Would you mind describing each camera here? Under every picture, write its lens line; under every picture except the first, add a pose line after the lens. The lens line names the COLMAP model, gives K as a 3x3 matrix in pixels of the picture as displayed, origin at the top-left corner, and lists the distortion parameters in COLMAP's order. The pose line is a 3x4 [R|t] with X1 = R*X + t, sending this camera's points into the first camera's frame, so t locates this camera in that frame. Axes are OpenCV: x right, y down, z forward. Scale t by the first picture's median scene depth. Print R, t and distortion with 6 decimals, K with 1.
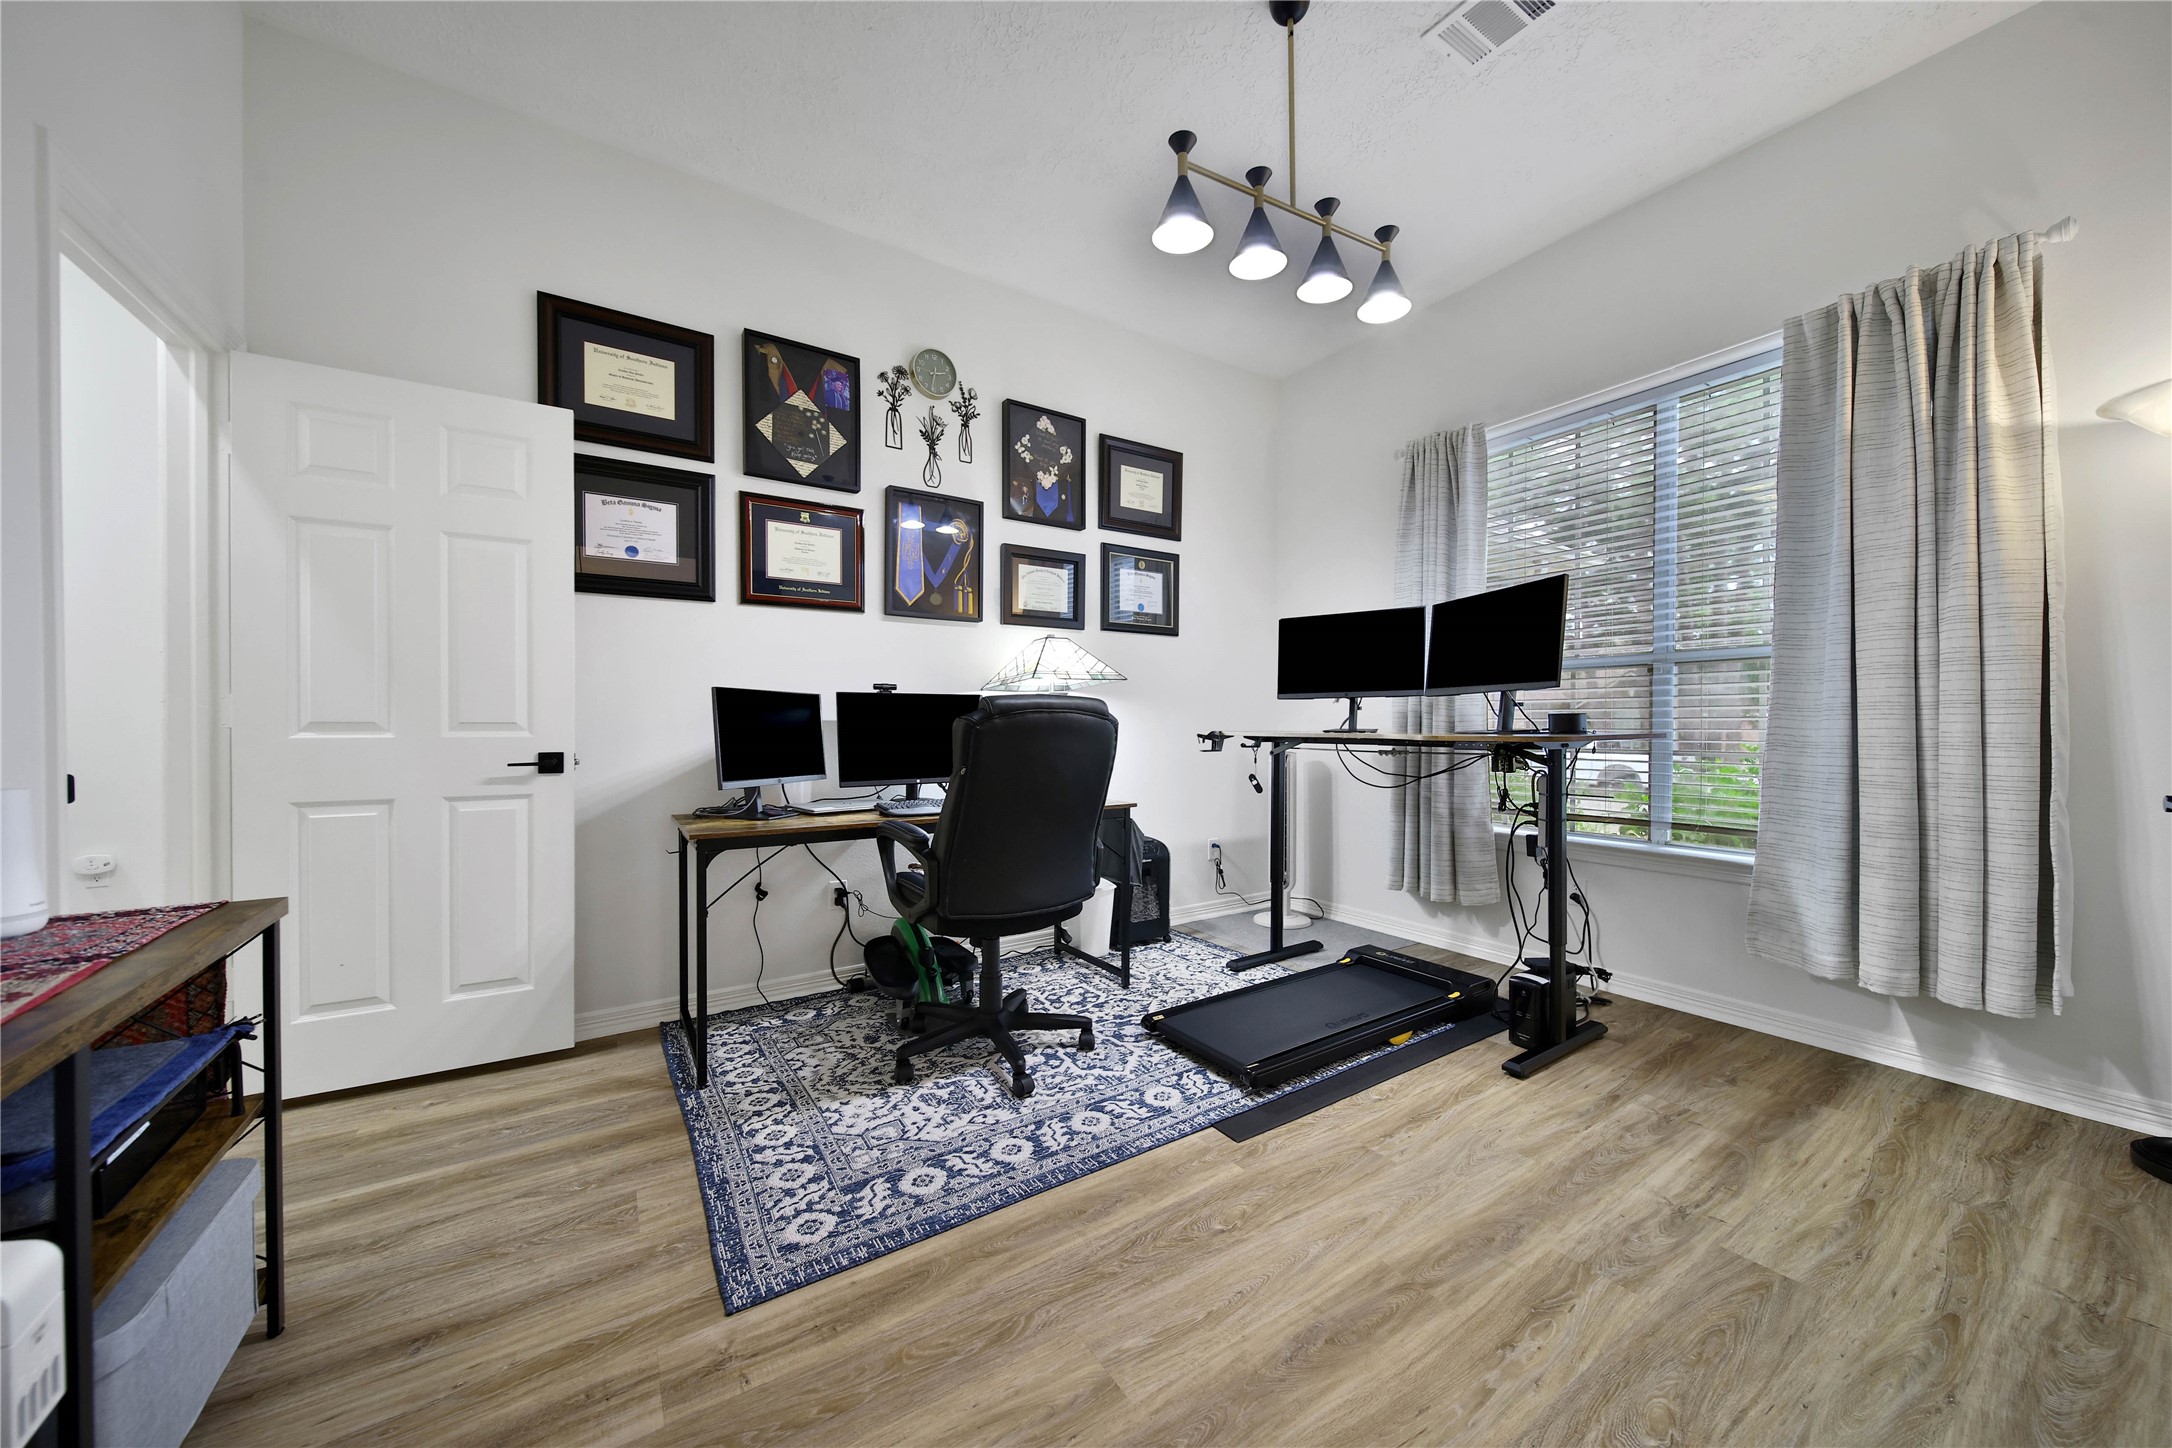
lens RADIAL K [[757.9, 0, 1096.9], [0, 757.9, 725.2], [0, 0, 1]] dist [-0.001151, -0.001107]
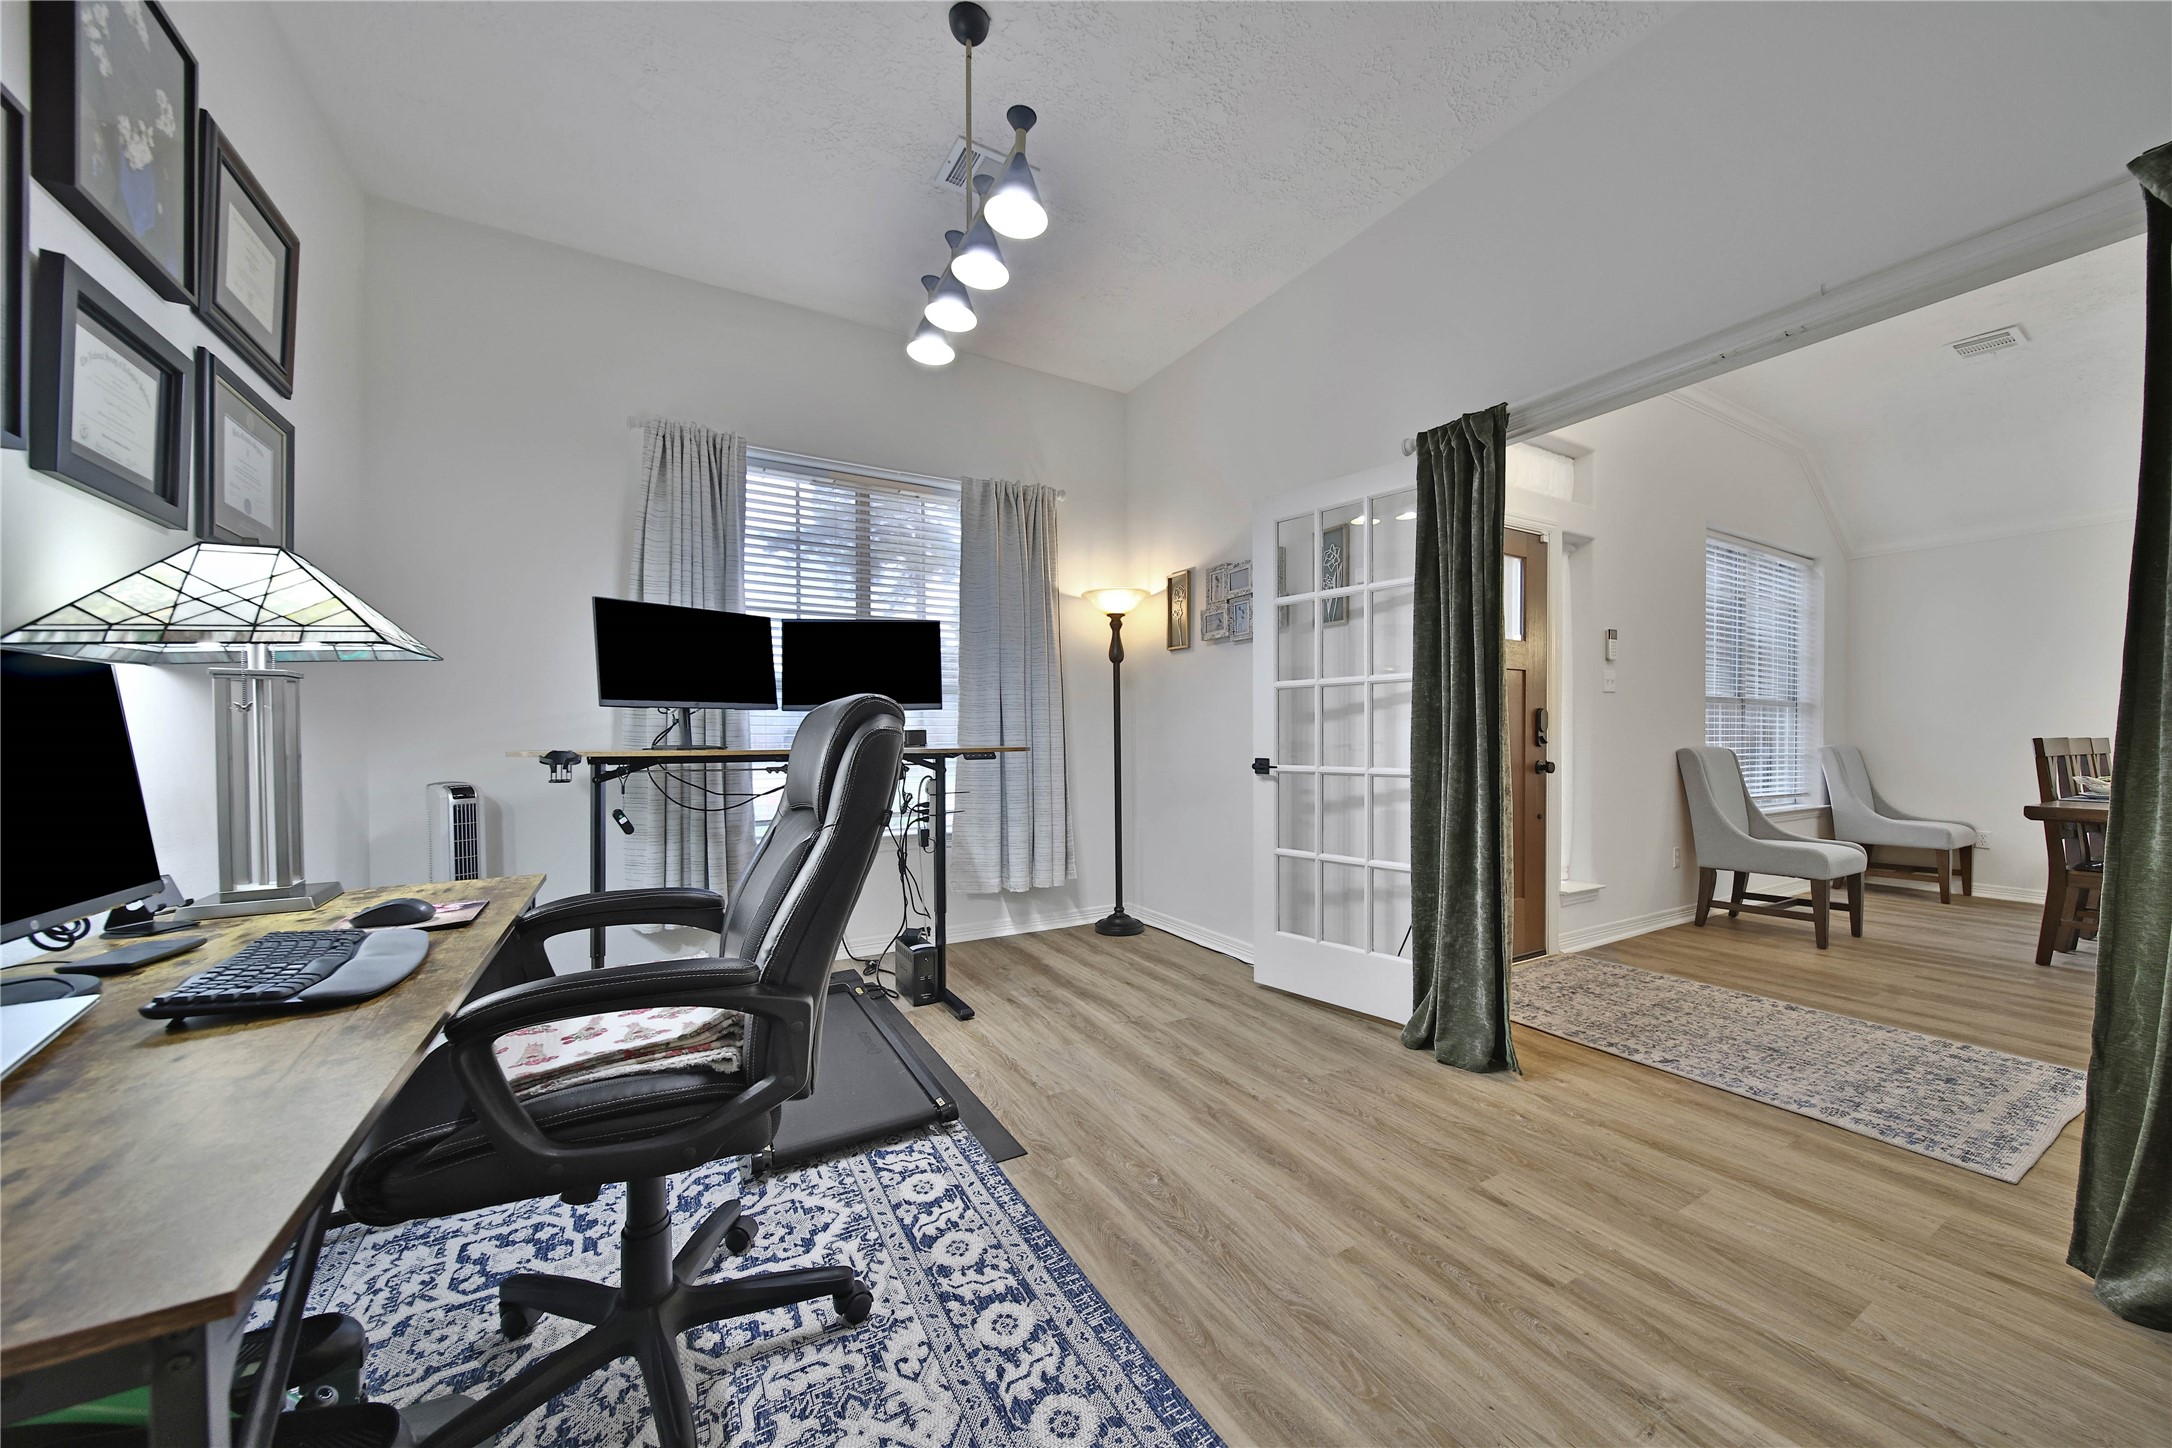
lens RADIAL K [[757.9, 0, 1086.9], [0, 757.9, 736.9], [0, 0, 1]] dist [-0.001151, -0.001107]
pose [[0.066207, -0.002621, 0.997802, -0.764772], [0.004507, 0.999987, 0.002328, -0.007331], [-0.997796, 0.004343, 0.066218, 0.796561]]
